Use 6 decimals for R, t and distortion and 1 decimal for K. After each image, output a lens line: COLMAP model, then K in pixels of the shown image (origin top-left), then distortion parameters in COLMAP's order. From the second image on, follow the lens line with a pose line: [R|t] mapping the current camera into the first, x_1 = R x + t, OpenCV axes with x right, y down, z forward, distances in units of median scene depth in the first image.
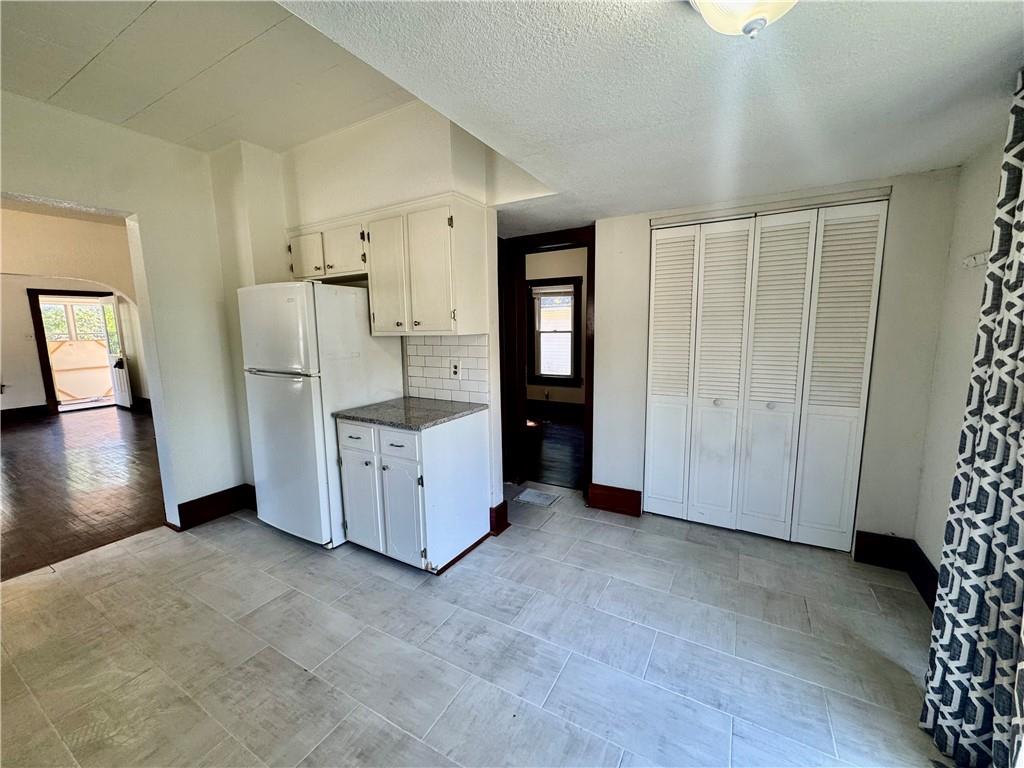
lens RADIAL K [[408.0, 0, 511.0], [0, 408.0, 384.8], [0, 0, 1]] dist [-0.004207, -0.000045]
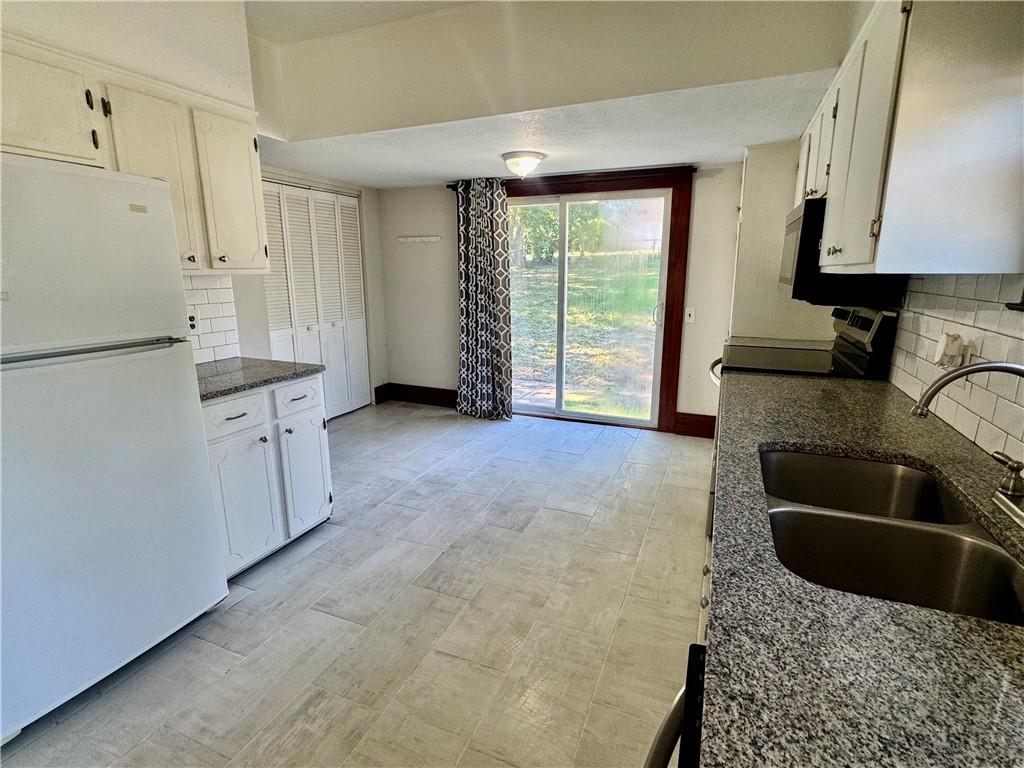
lens RADIAL K [[506.8, 0, 511.1], [0, 506.8, 384.6], [0, 0, 1]] dist [0.001916, 0.000158]
pose [[-0.119427, -0.206466, 0.971138, -1.454279], [0.146074, 0.963840, 0.222878, -0.061740], [-0.982038, 0.168476, -0.084949, 0.655376]]
